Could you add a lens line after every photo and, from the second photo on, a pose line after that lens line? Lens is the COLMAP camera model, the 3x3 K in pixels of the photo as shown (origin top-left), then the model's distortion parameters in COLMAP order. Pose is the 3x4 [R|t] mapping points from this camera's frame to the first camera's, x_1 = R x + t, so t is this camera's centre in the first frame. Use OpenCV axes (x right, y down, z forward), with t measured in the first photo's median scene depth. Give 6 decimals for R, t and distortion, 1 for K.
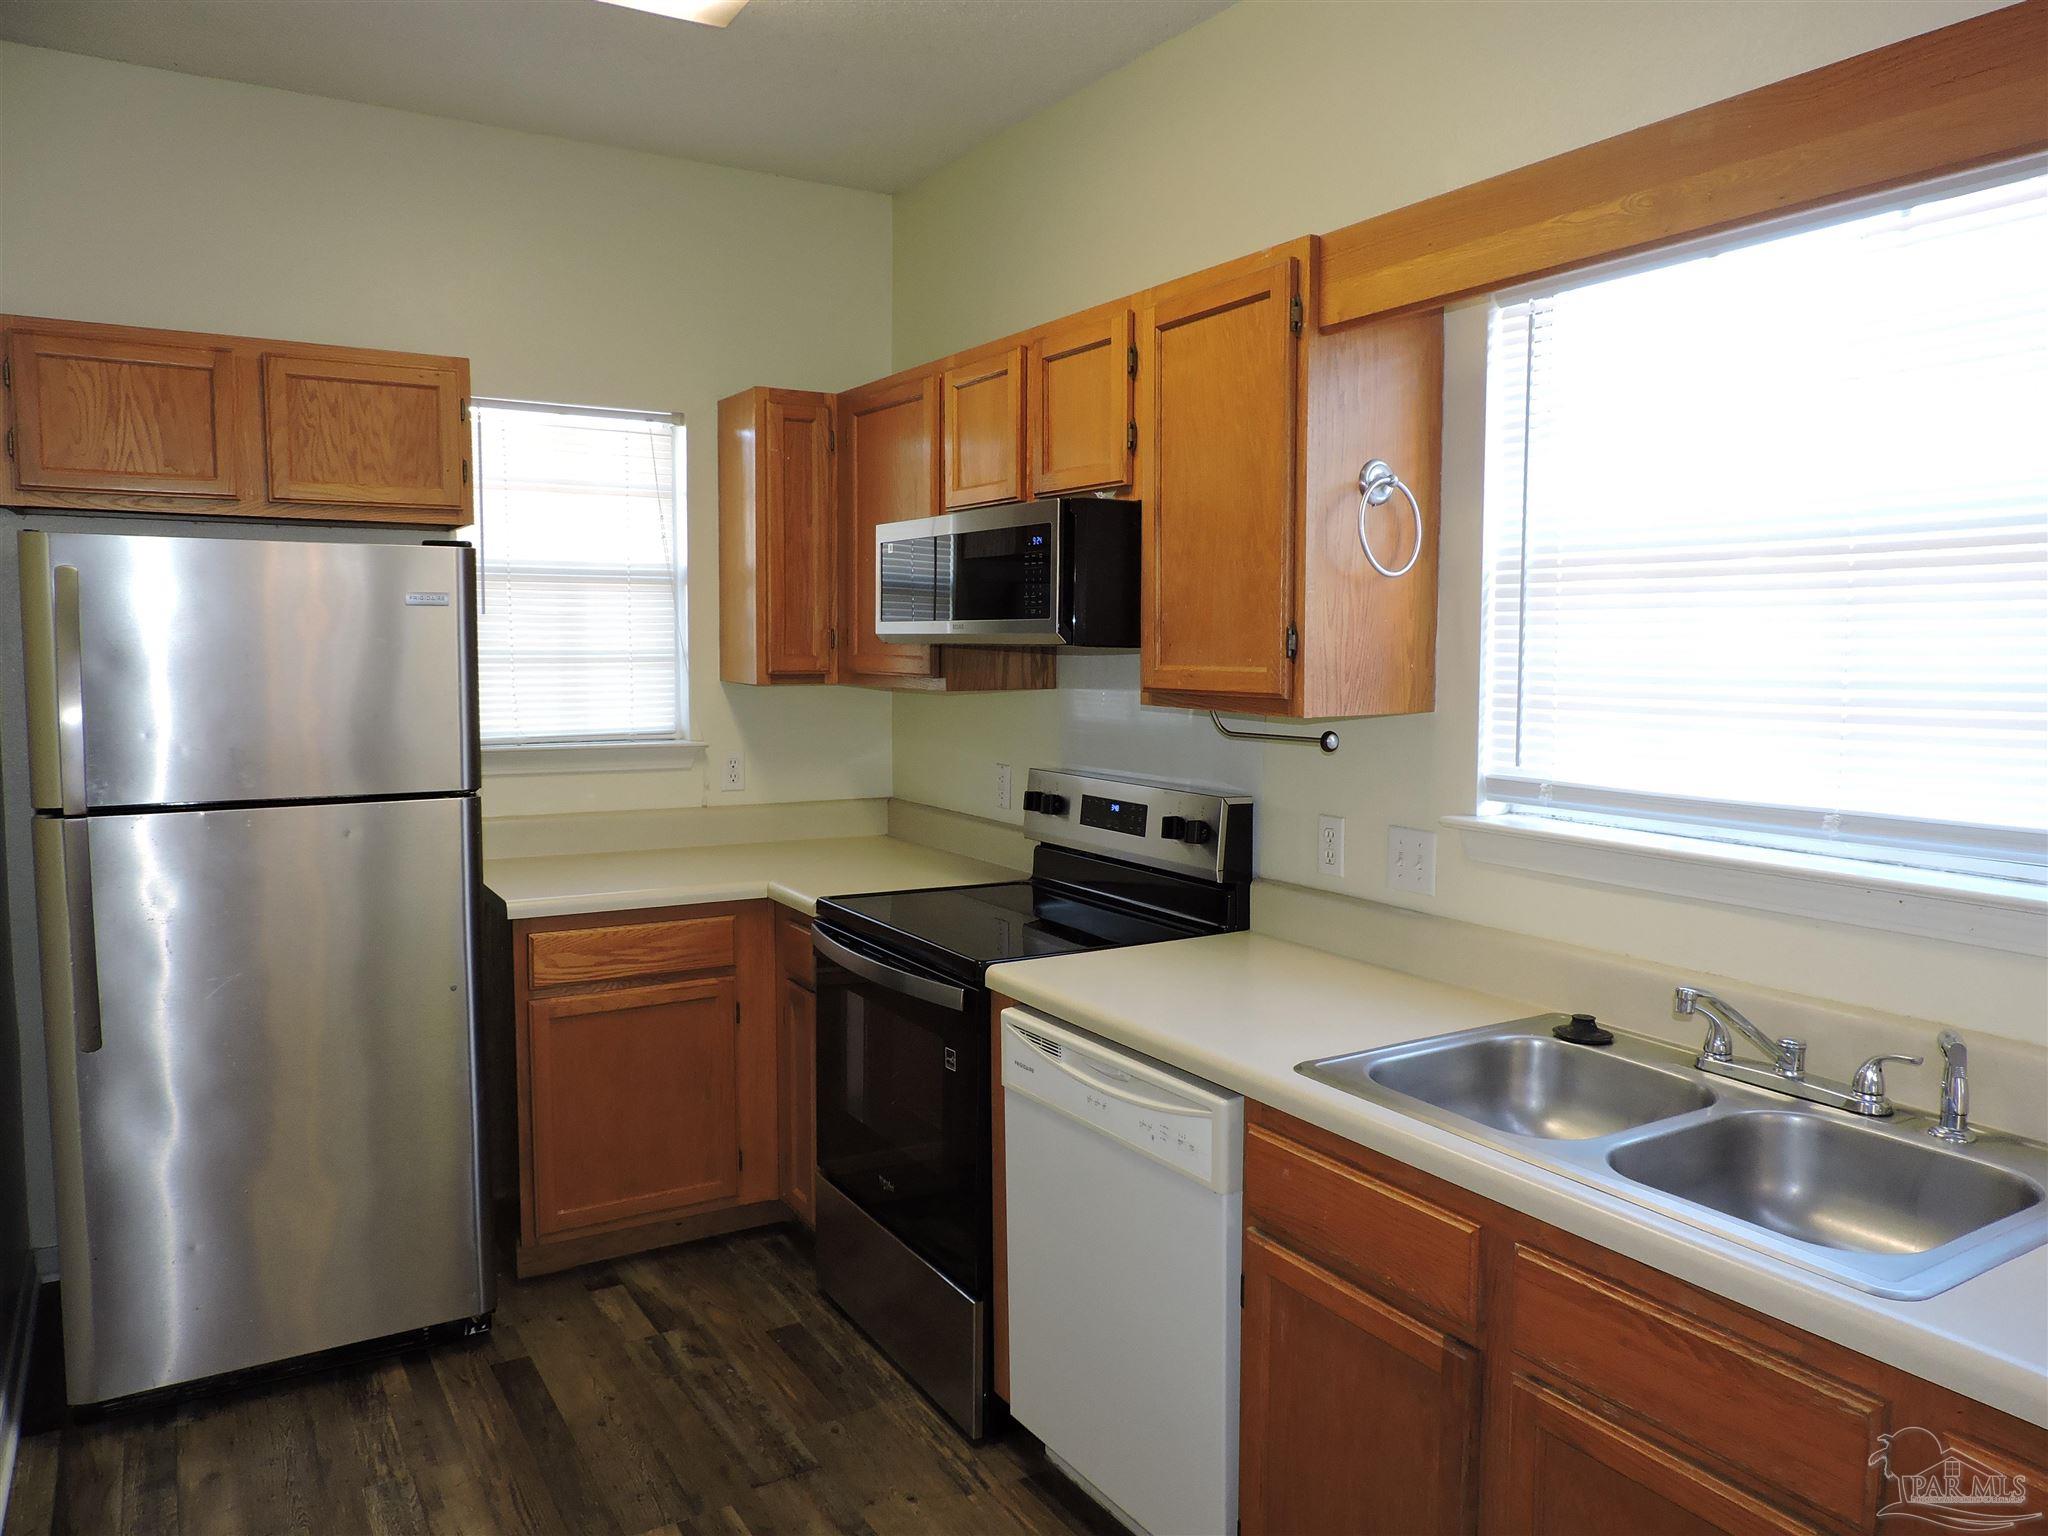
lens RADIAL K [[1464.8, 0, 1024.0], [0, 1464.8, 768.0], [0, 0, 1]] dist [-0.009551, 0.008467]
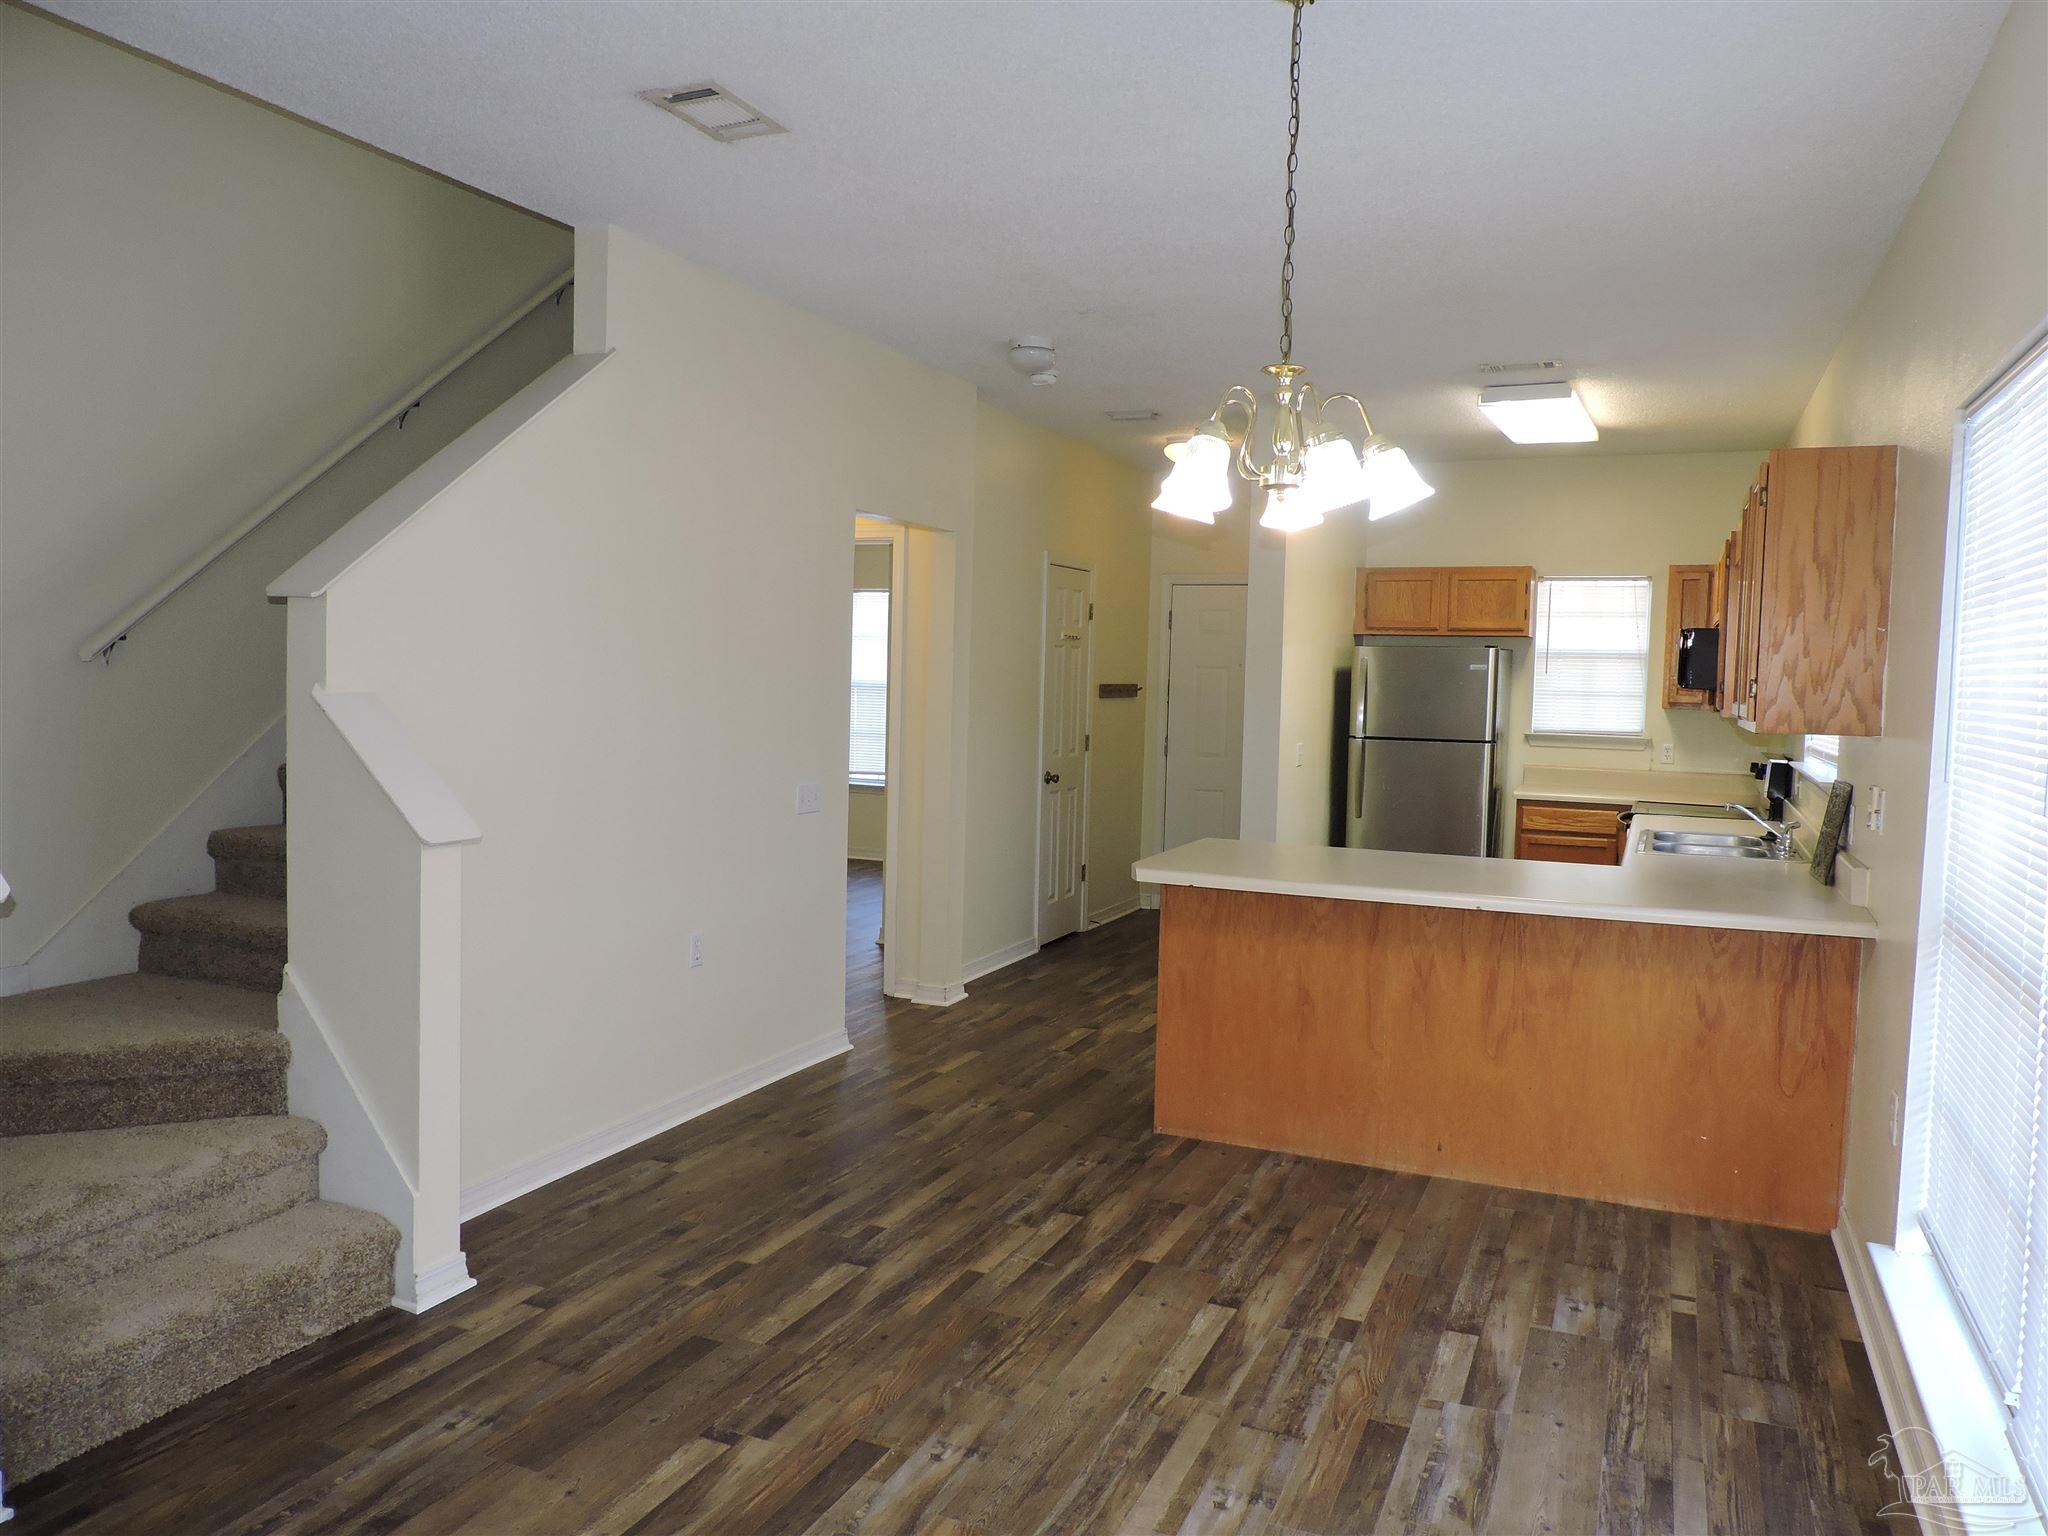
lens RADIAL K [[1452.9, 0, 1028.8], [0, 1452.9, 759.4], [0, 0, 1]] dist [-0.025696, 0.001844]
pose [[0.577589, 0.058396, -0.814237, 1.262447], [-0.089417, 0.995962, 0.008000, 0.100504], [0.811416, 0.068186, 0.580478, -1.170913]]
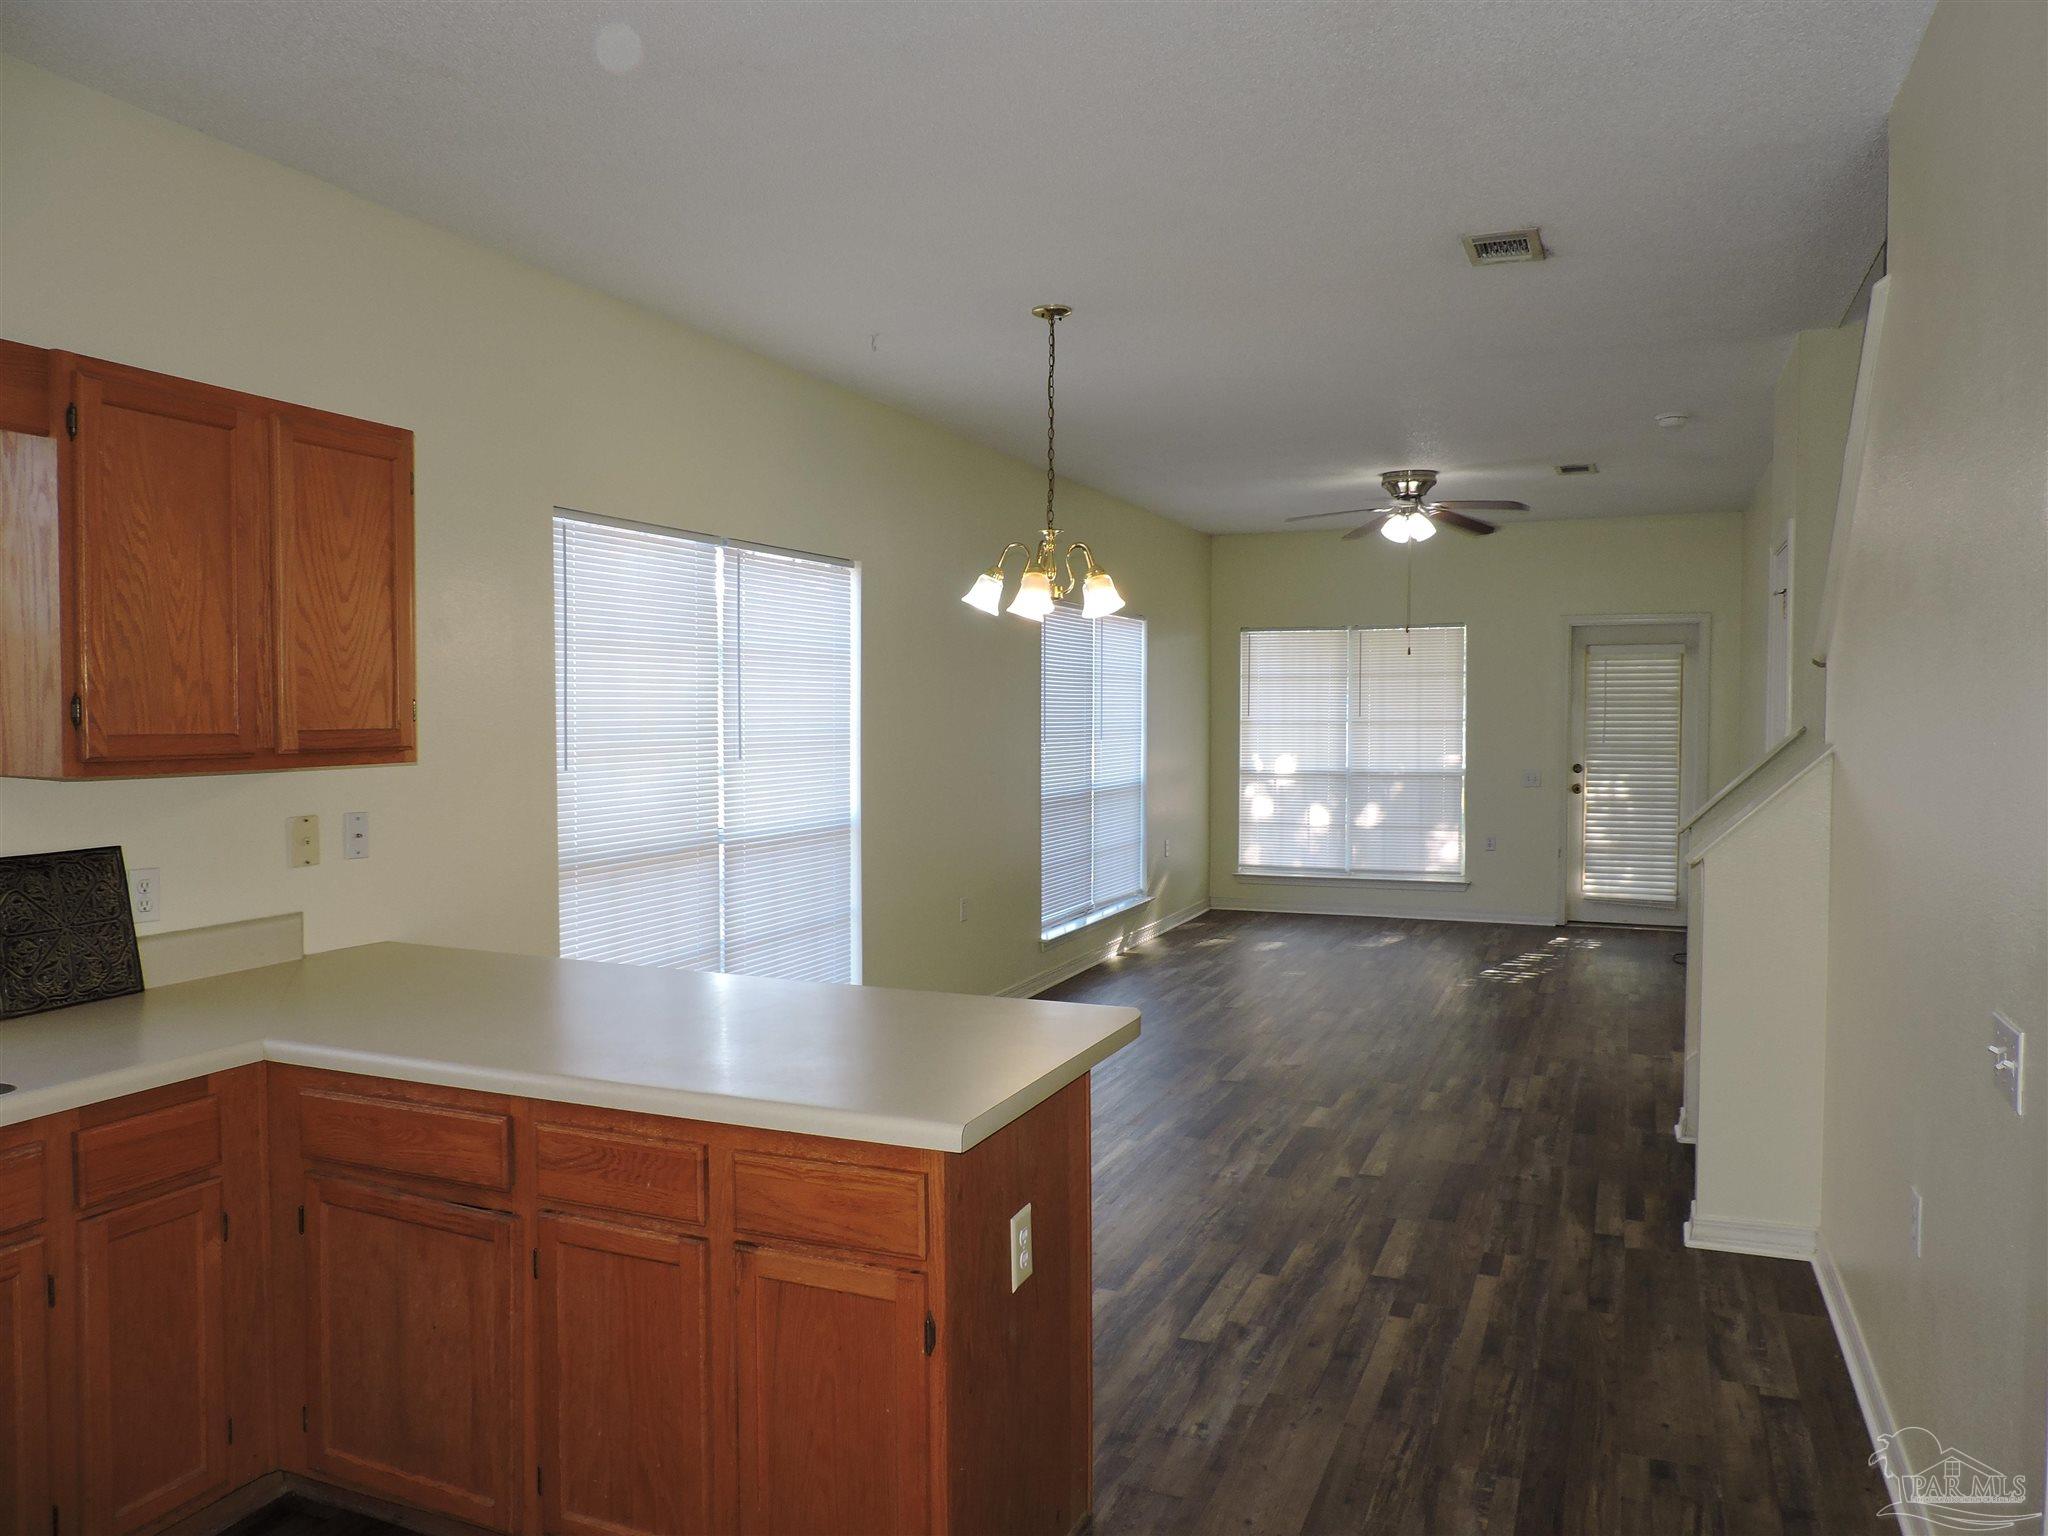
lens RADIAL K [[1430.9, 0, 1020.4], [0, 1430.9, 758.0], [0, 0, 1]] dist [-0.023698, 0.029098]
pose [[-0.586386, -0.032413, 0.809383, -0.661297], [0.064065, 0.994213, 0.086230, -0.042279], [-0.807494, 0.102417, -0.580916, 0.439424]]
